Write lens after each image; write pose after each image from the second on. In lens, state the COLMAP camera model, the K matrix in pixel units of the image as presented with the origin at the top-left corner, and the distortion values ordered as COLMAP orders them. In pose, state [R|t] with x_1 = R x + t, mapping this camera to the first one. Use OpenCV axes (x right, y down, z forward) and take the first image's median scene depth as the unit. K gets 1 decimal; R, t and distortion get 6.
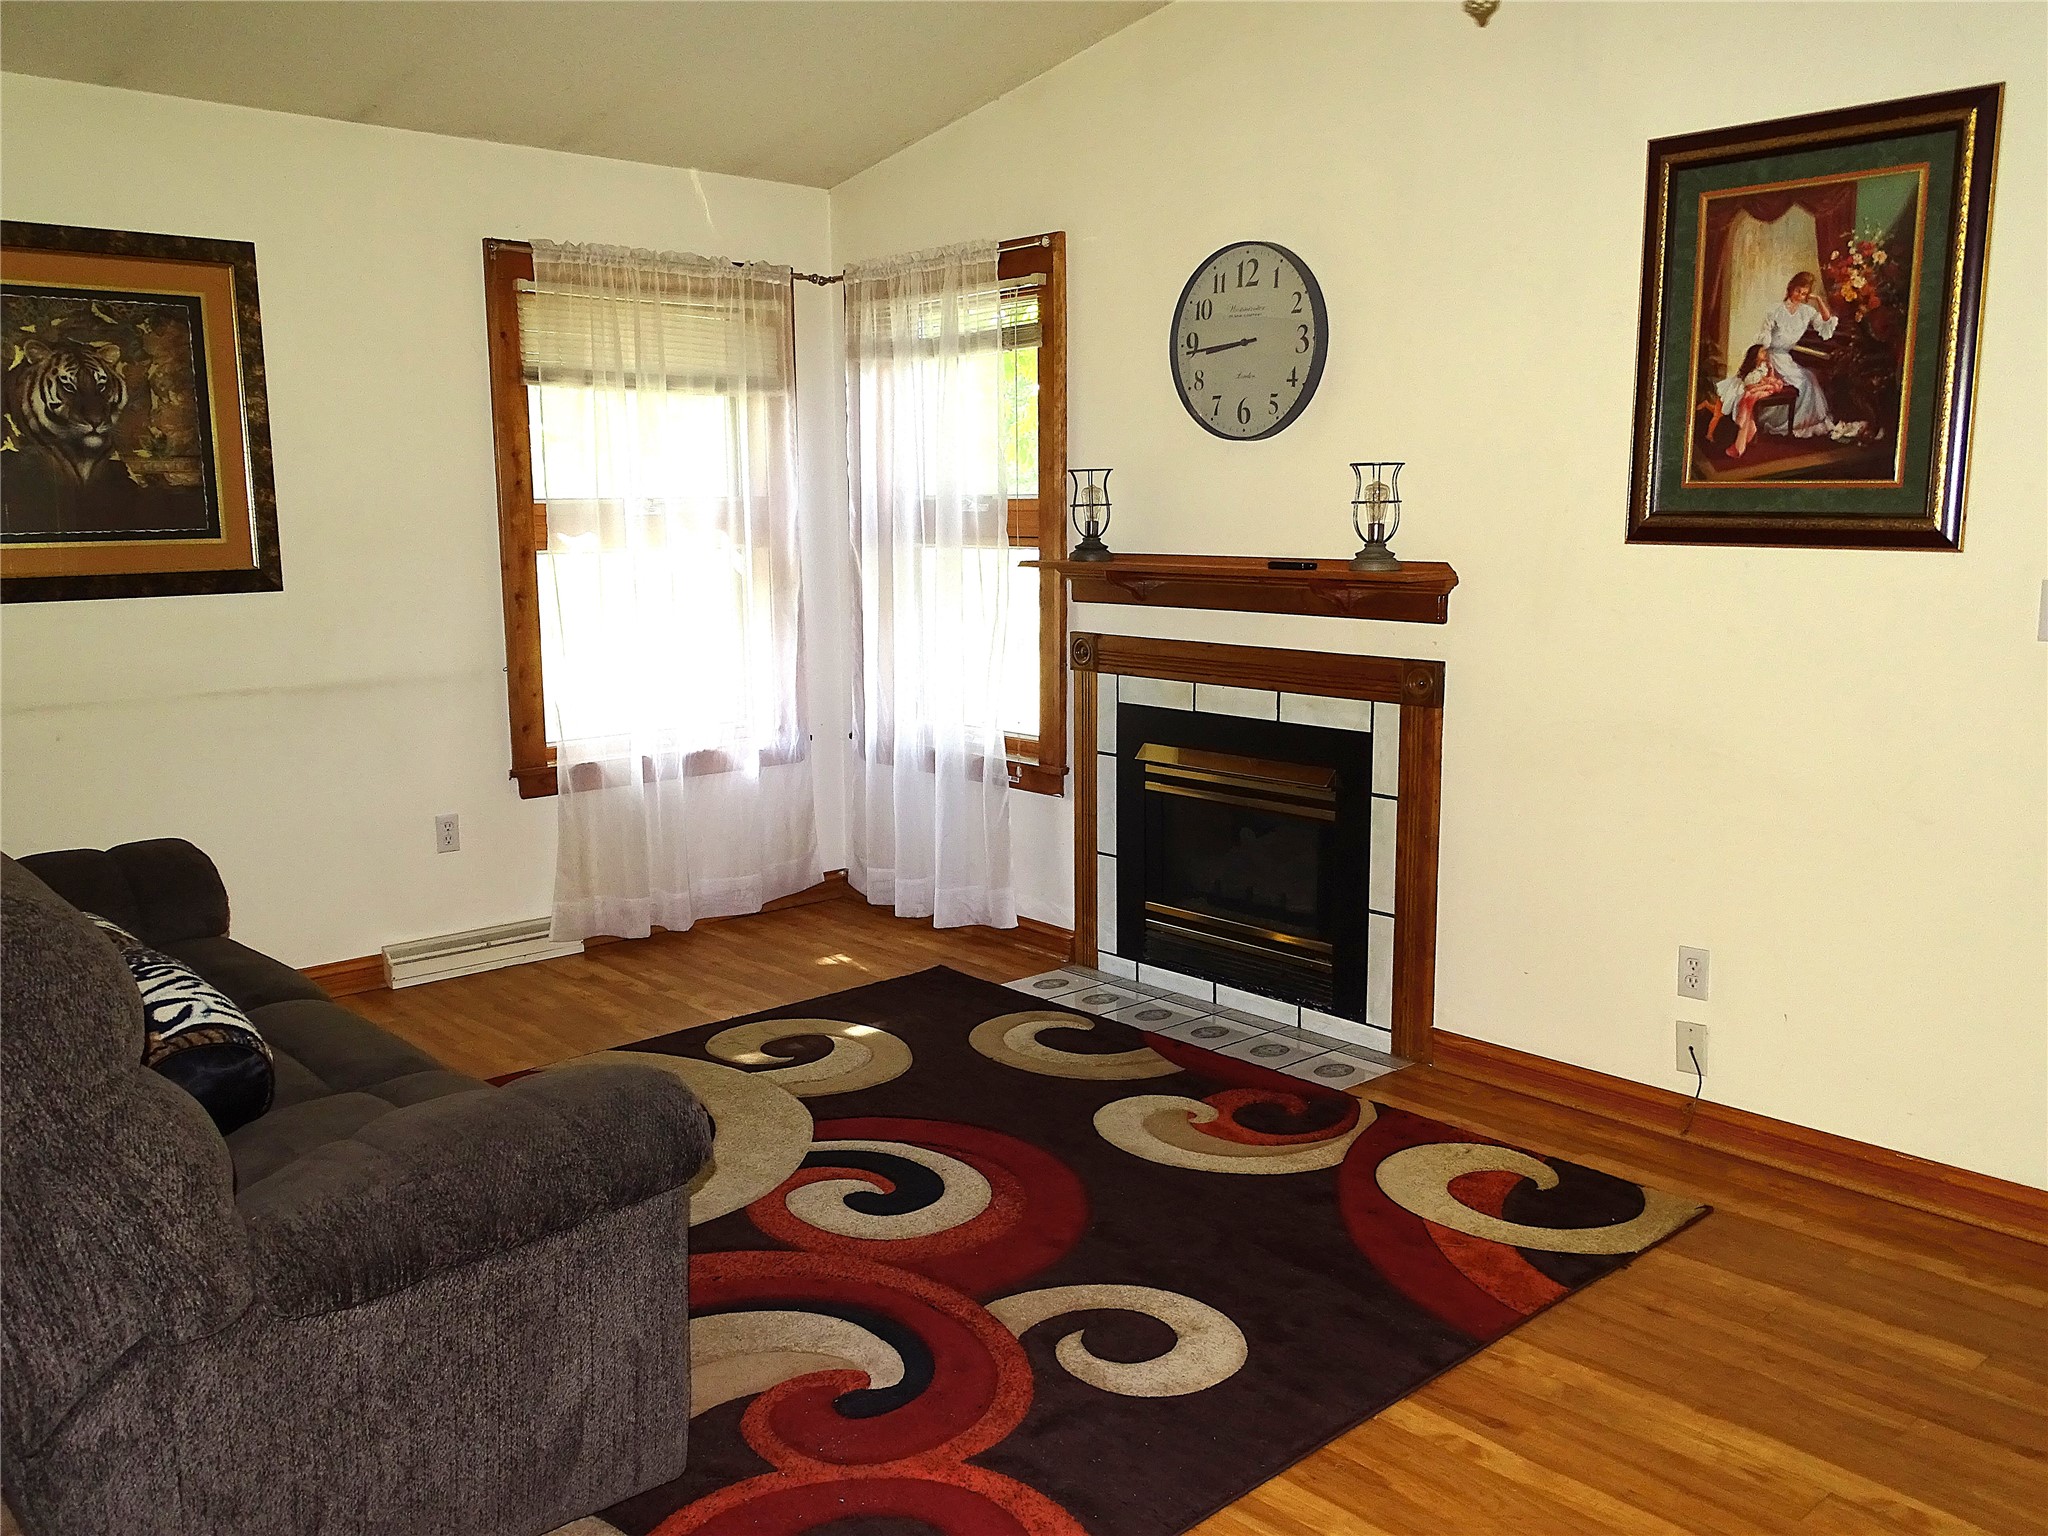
lens RADIAL K [[1750.1, 0, 1024.0], [0, 1750.1, 768.0], [0, 0, 1]] dist [0.012145, 0.011924]
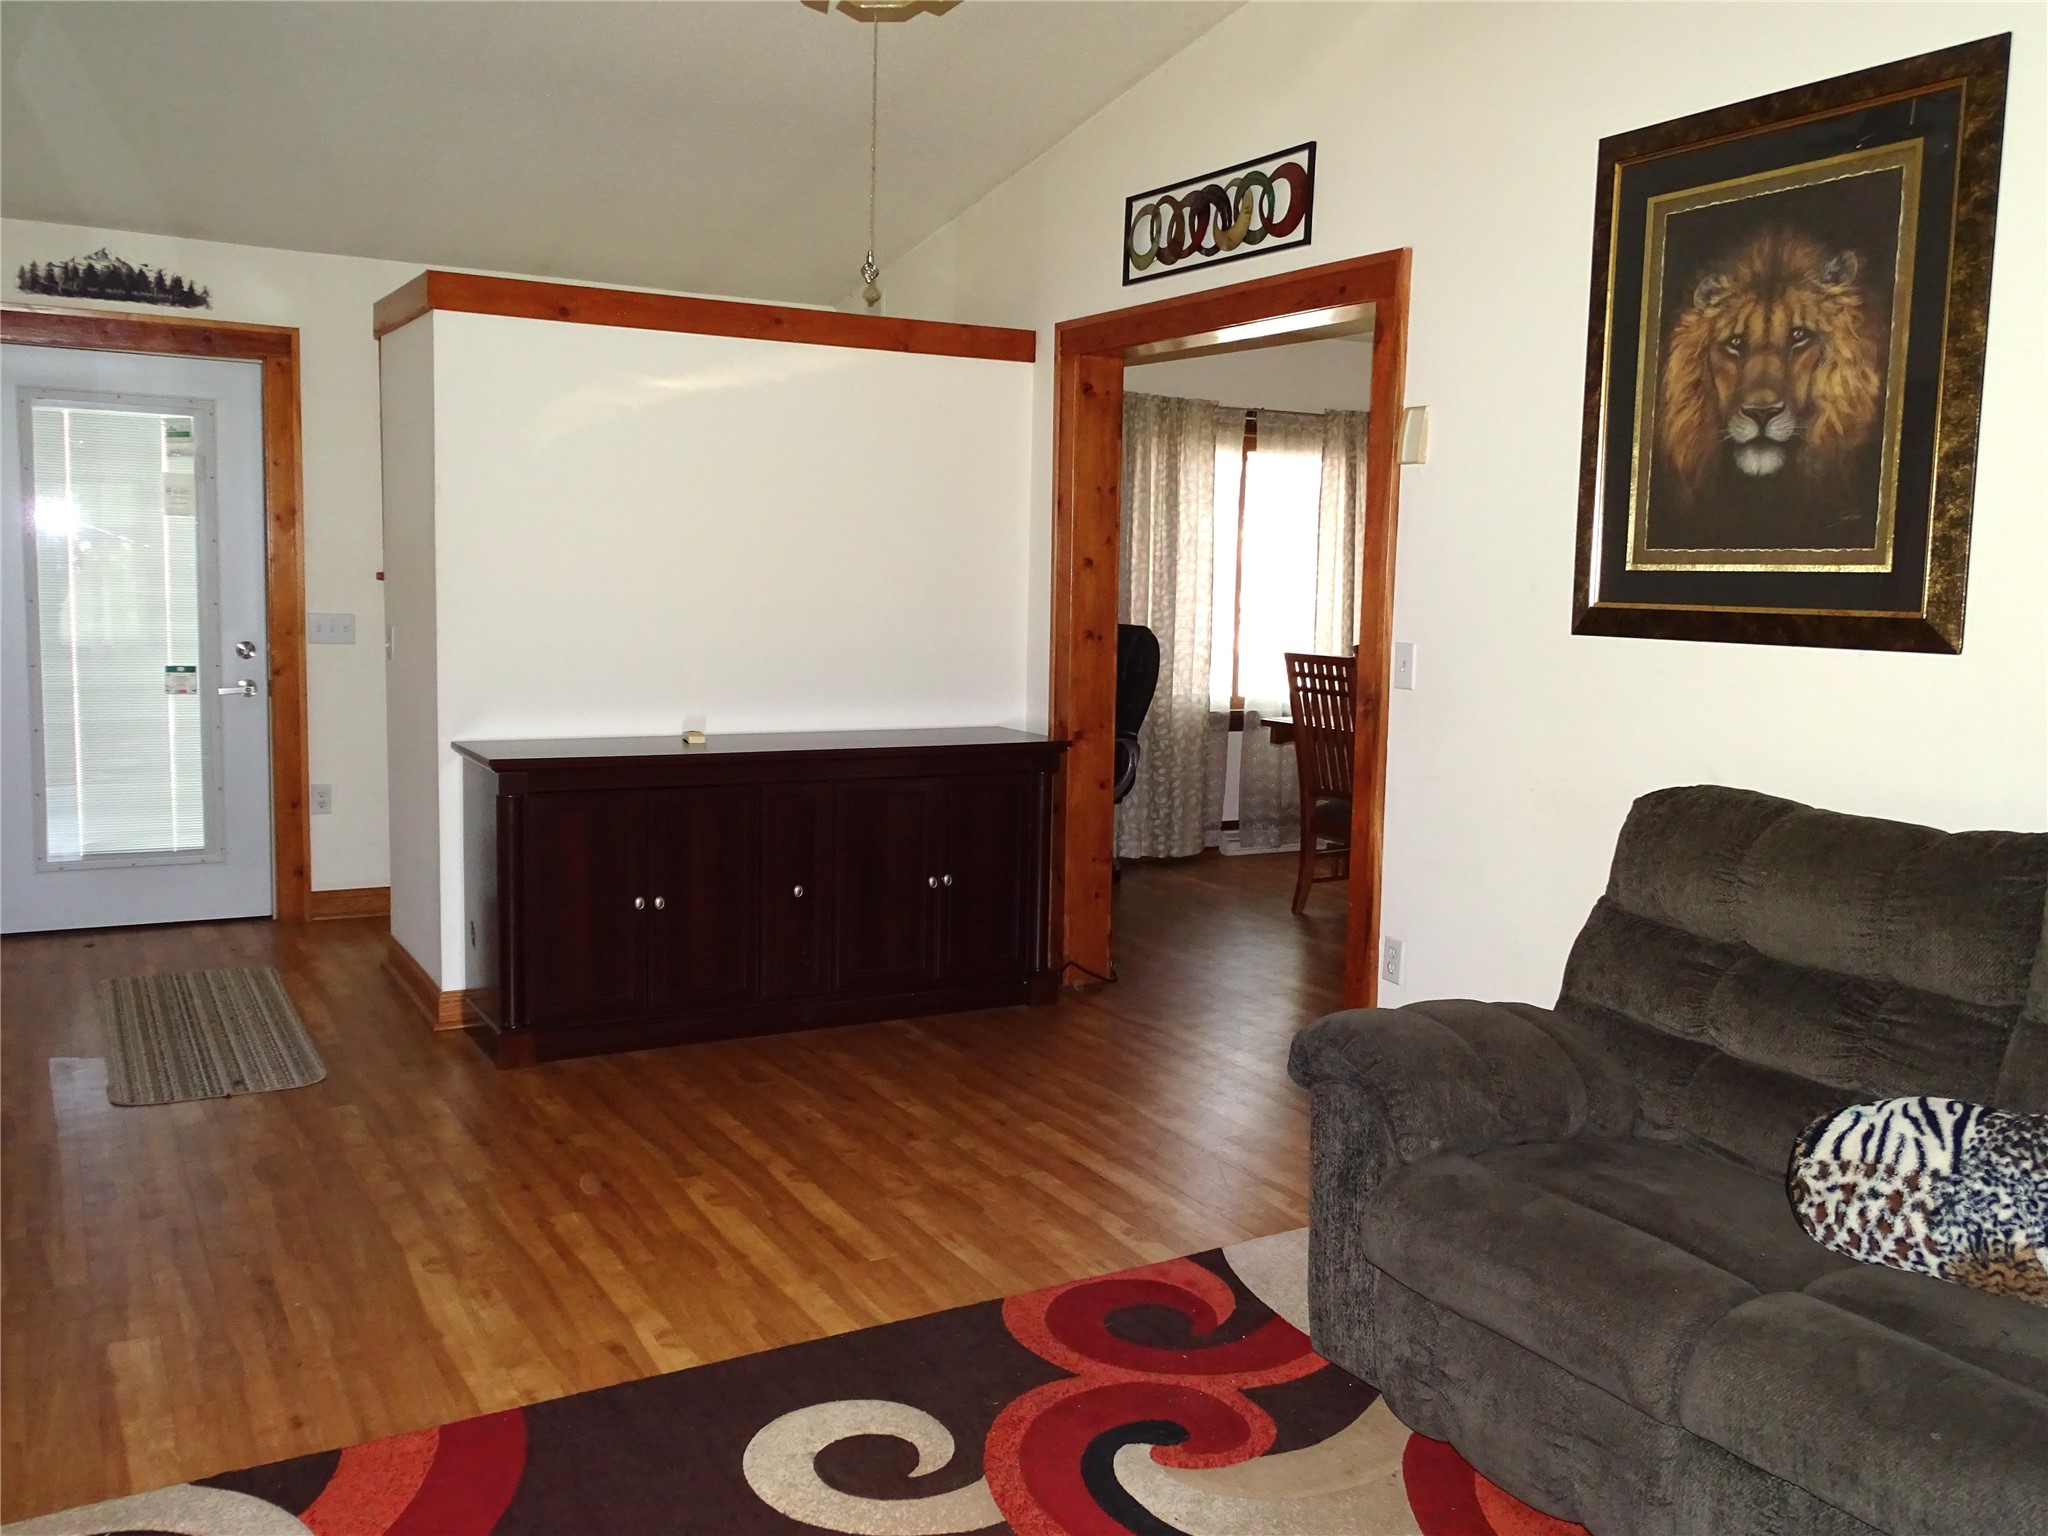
lens RADIAL K [[1750.1, 0, 1024.0], [0, 1750.1, 768.0], [0, 0, 1]] dist [0.012145, 0.011924]
pose [[-0.972010, -0.041862, 0.231180, -0.153151], [0.024014, 0.961141, 0.275013, -0.192998], [-0.233709, 0.272867, -0.933233, 1.217232]]
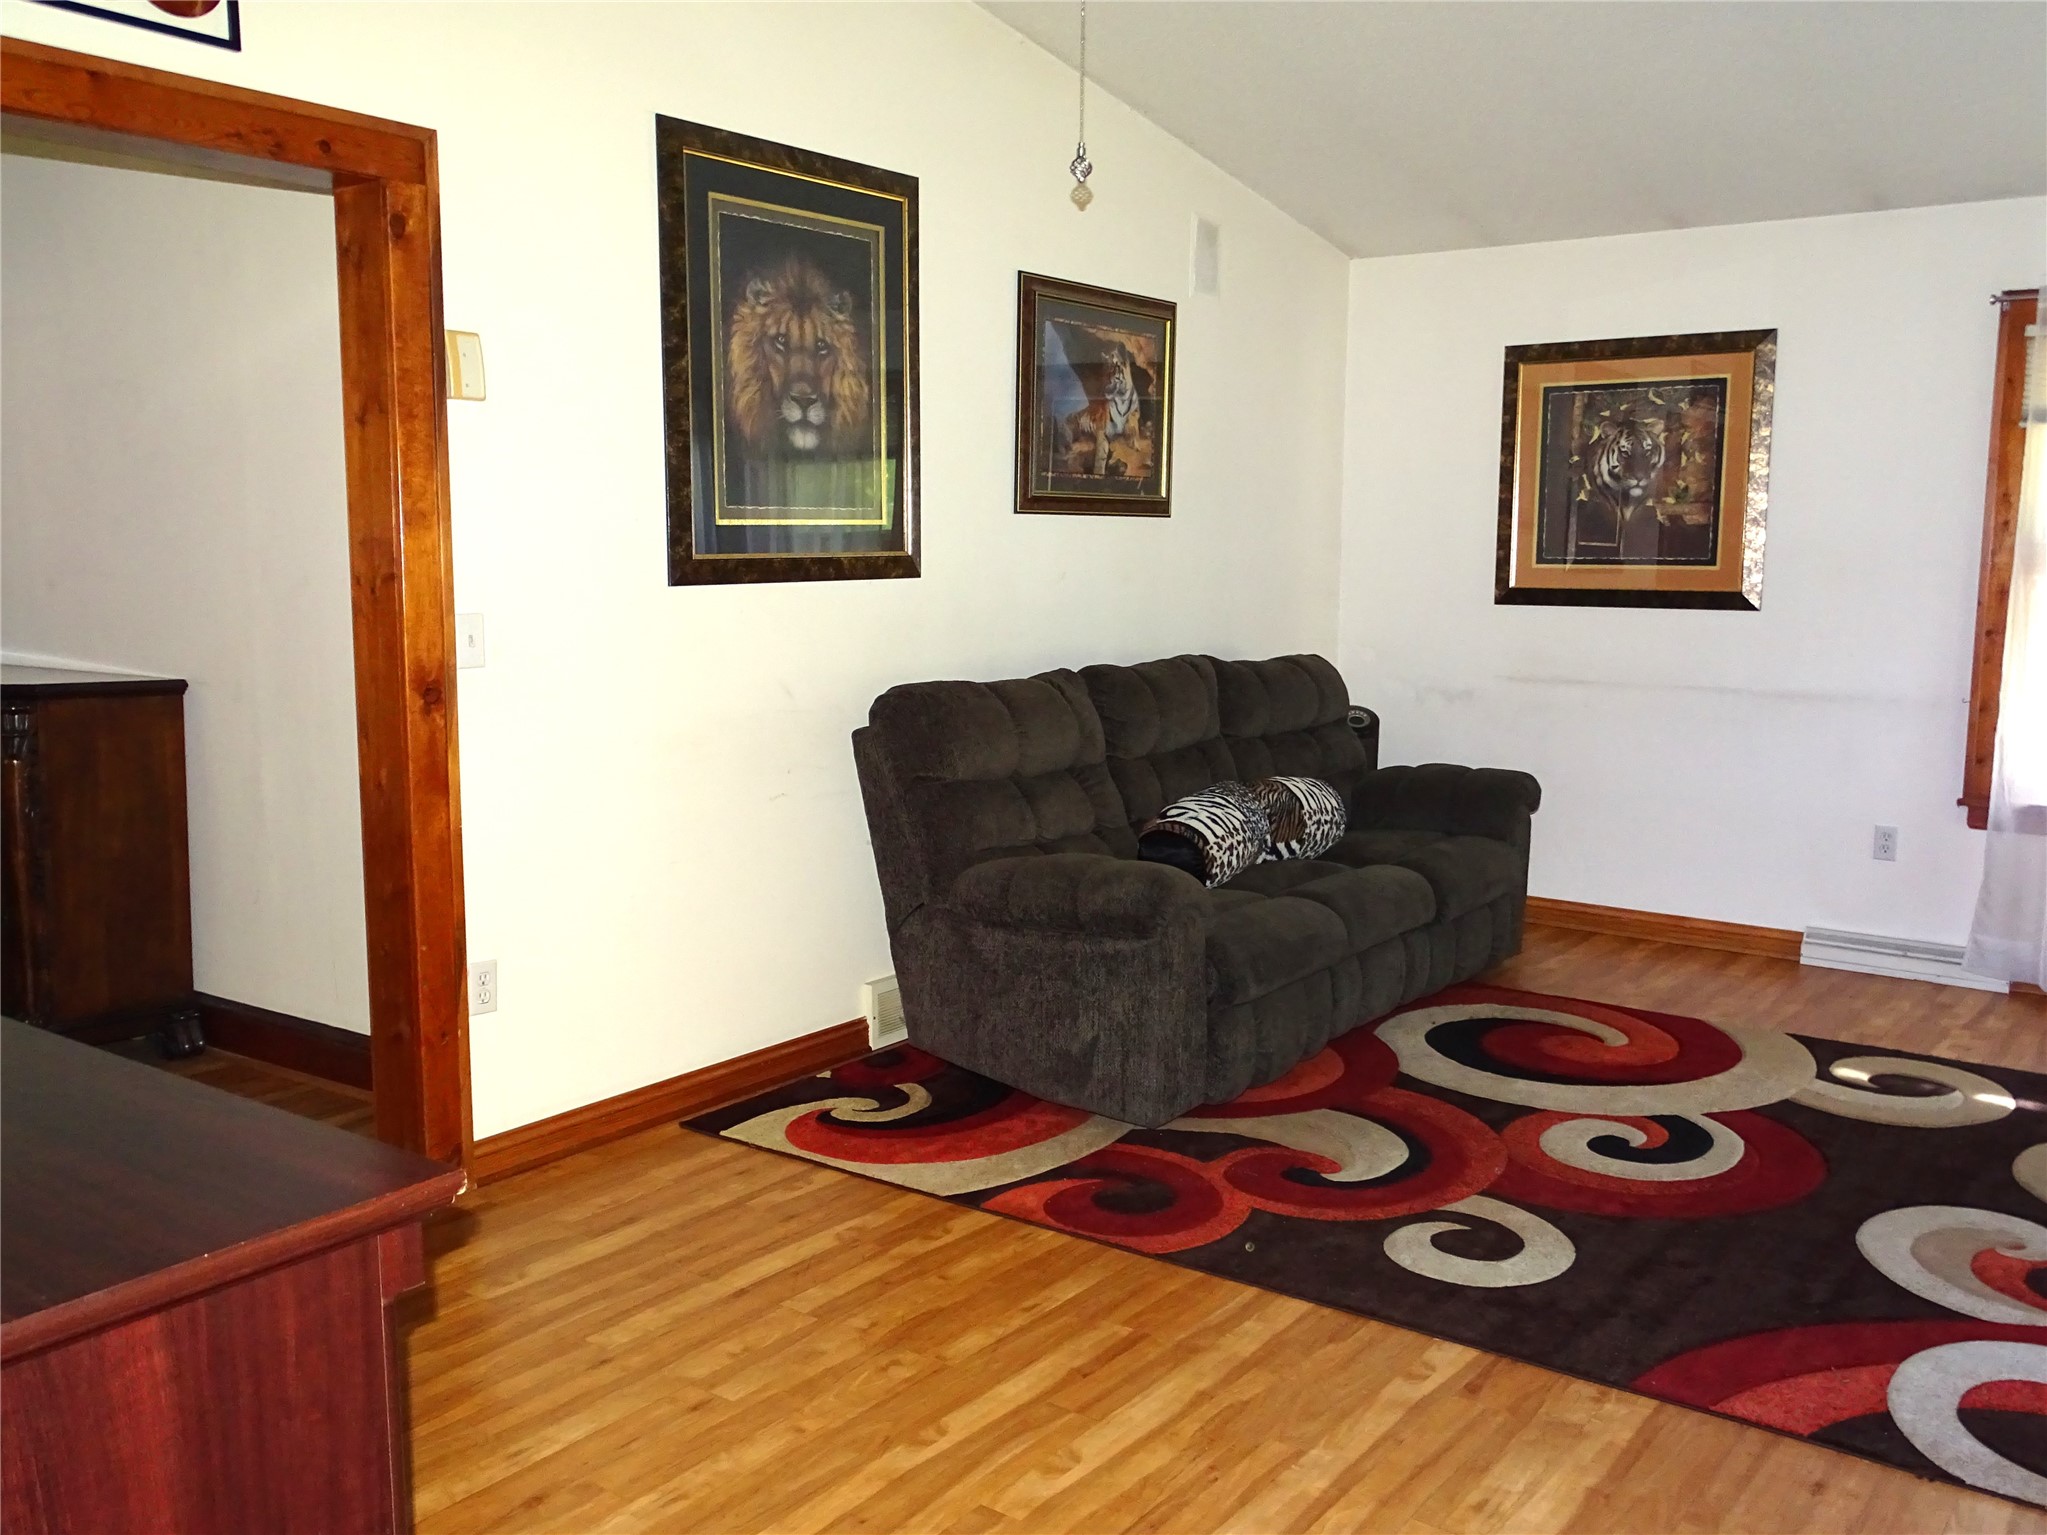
lens RADIAL K [[1795.0, 0, 1030.0], [0, 1795.0, 789.0], [0, 0, 1]] dist [0.009452, 0.002216]
pose [[0.184386, 0.141010, -0.972686, 0.783258], [-0.166064, 0.979896, 0.110576, -0.037050], [0.968723, 0.141140, 0.204096, 0.298655]]
